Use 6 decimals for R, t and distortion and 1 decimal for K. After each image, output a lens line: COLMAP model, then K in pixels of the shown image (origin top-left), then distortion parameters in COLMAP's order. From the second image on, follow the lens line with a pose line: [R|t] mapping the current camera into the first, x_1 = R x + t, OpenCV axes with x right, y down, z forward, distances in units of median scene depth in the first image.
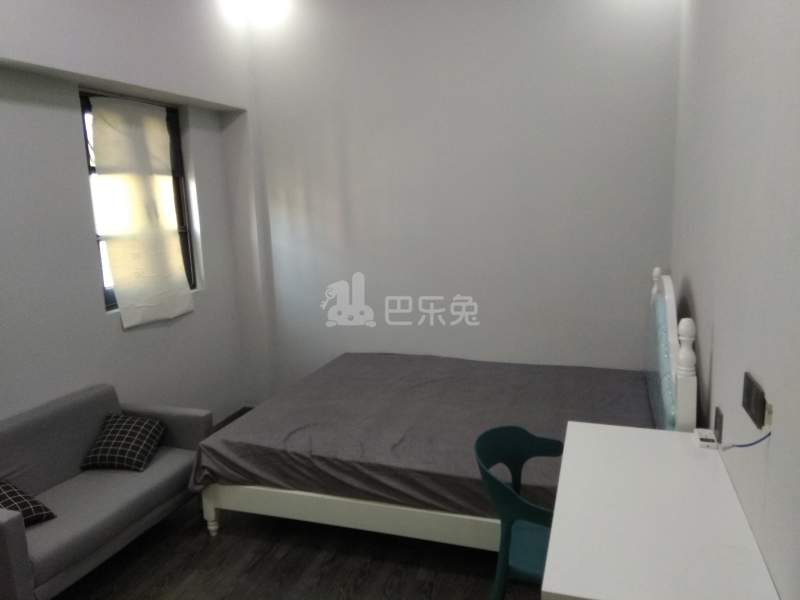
lens RADIAL K [[635.9, 0, 400.0], [0, 635.9, 300.0], [0, 0, 1]] dist [0.077706, 0.000034]
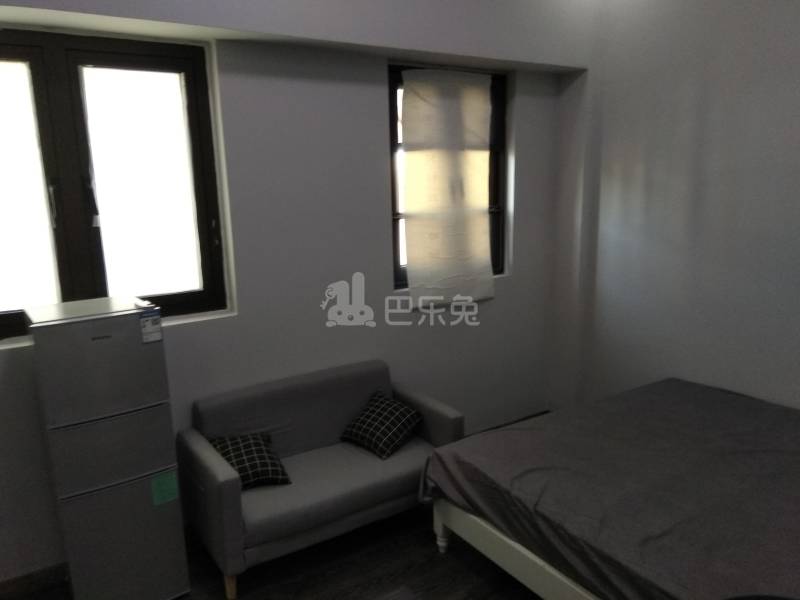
lens RADIAL K [[613.5, 0, 400.0], [0, 613.5, 300.0], [0, 0, 1]] dist [0.149506, -0.232278]
pose [[0.784753, 0.140798, -0.603605, 0.134433], [-0.113099, 0.990035, 0.083896, -0.048179], [0.609403, 0.002429, 0.792857, 0.255944]]
